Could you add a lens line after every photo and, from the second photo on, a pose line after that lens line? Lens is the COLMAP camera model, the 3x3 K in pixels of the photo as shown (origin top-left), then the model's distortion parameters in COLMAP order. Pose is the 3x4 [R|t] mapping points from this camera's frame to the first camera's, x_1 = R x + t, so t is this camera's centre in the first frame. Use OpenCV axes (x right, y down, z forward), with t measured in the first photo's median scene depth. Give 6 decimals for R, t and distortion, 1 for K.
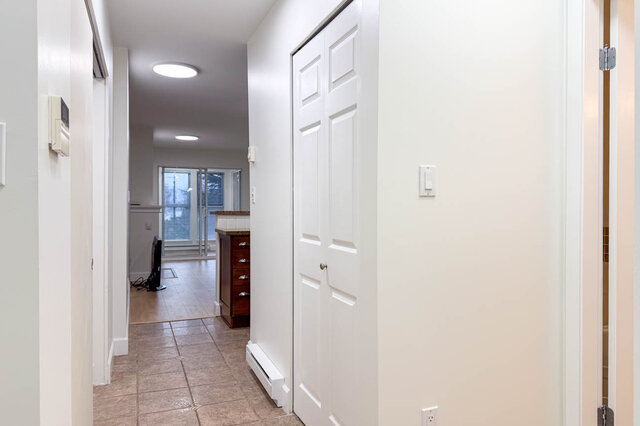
lens RADIAL K [[434.6, 0, 320.0], [0, 434.6, 213.0], [0, 0, 1]] dist [0.074552, 0.000184]
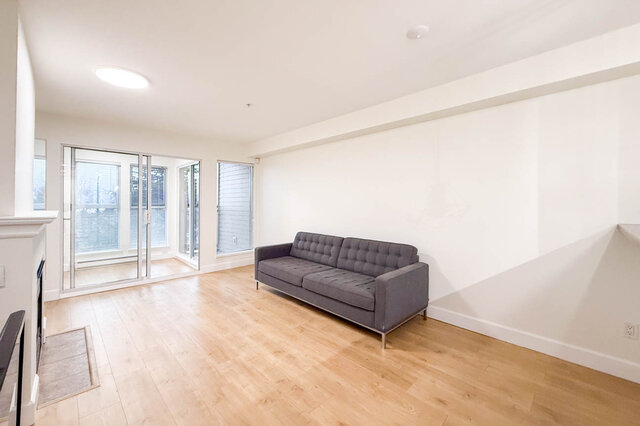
lens RADIAL K [[263.1, 0, 319.7], [0, 263.1, 203.4], [0, 0, 1]] dist [0.001408, 0.000081]
pose [[0.929590, 0.002323, 0.368587, -0.169416], [0.002691, 0.999911, -0.013088, -0.018816], [-0.368584, 0.013159, 0.929501, 0.527902]]
